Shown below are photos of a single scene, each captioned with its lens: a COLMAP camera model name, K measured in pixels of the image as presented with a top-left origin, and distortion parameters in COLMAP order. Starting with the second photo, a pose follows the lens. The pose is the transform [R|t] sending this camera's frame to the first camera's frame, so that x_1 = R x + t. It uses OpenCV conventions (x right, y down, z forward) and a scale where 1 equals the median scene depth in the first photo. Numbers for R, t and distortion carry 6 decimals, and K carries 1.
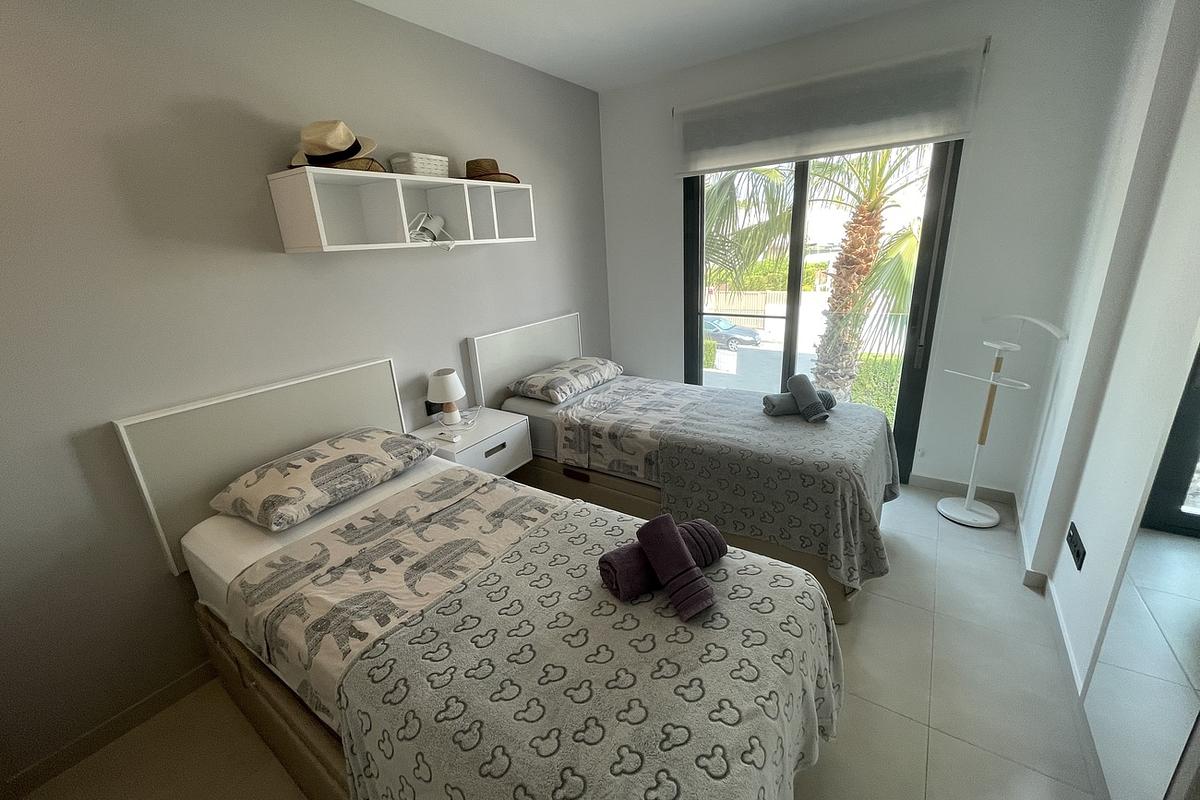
lens RADIAL K [[481.2, 0, 602.8], [0, 481.2, 394.2], [0, 0, 1]] dist [-0.007038, 0.000097]
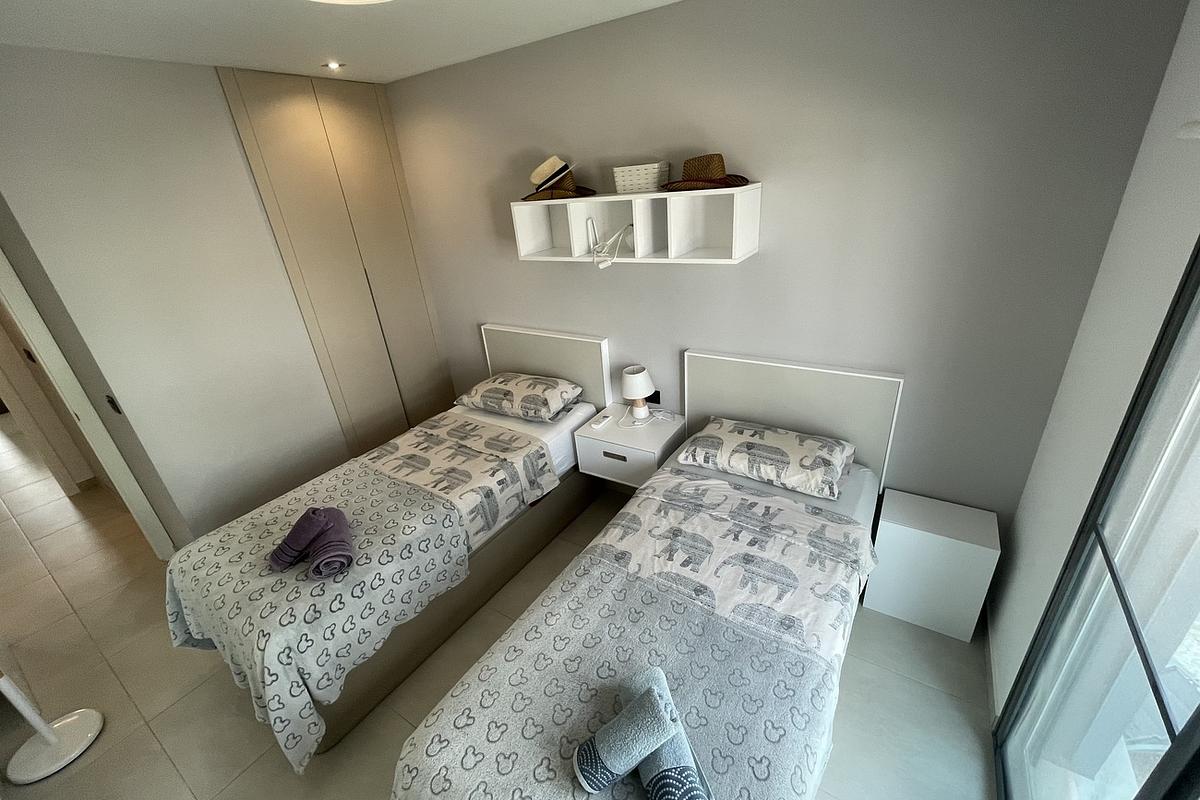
lens RADIAL K [[481.2, 0, 602.8], [0, 481.2, 394.2], [0, 0, 1]] dist [-0.007038, 0.000097]
pose [[0.030673, 0.458041, -0.888402, 0.847801], [-0.228569, 0.868483, 0.439880, -0.600468], [0.973044, 0.189568, 0.131333, 1.052644]]
